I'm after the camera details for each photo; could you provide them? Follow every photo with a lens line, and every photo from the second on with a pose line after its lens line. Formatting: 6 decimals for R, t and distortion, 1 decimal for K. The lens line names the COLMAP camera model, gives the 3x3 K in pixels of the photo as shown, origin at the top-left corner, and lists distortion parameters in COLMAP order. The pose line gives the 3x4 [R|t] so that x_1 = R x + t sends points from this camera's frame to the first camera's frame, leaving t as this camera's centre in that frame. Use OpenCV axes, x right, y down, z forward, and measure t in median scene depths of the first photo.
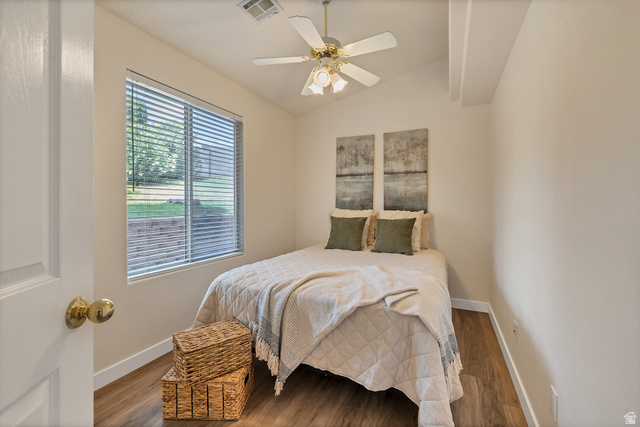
lens RADIAL K [[278.7, 0, 320.7], [0, 278.7, 208.9], [0, 0, 1]] dist [0.002032, -0.000208]
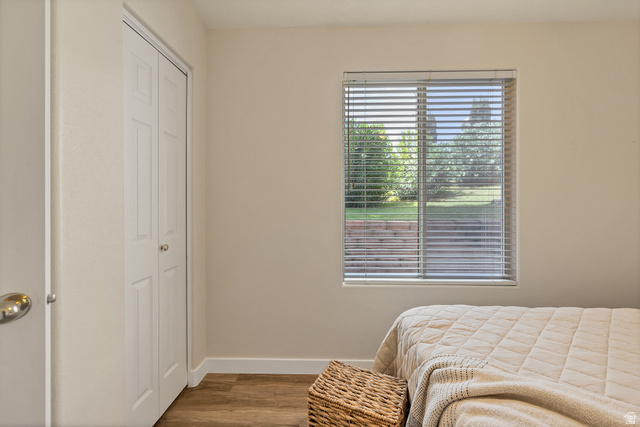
lens RADIAL K [[278.7, 0, 325.3], [0, 278.7, 205.2], [0, 0, 1]] dist [0.002032, -0.000208]
pose [[0.397822, 0.002676, -0.917459, 0.159062], [-0.016170, 0.999861, -0.004095, -0.011954], [0.917320, 0.016465, 0.397810, 0.419637]]
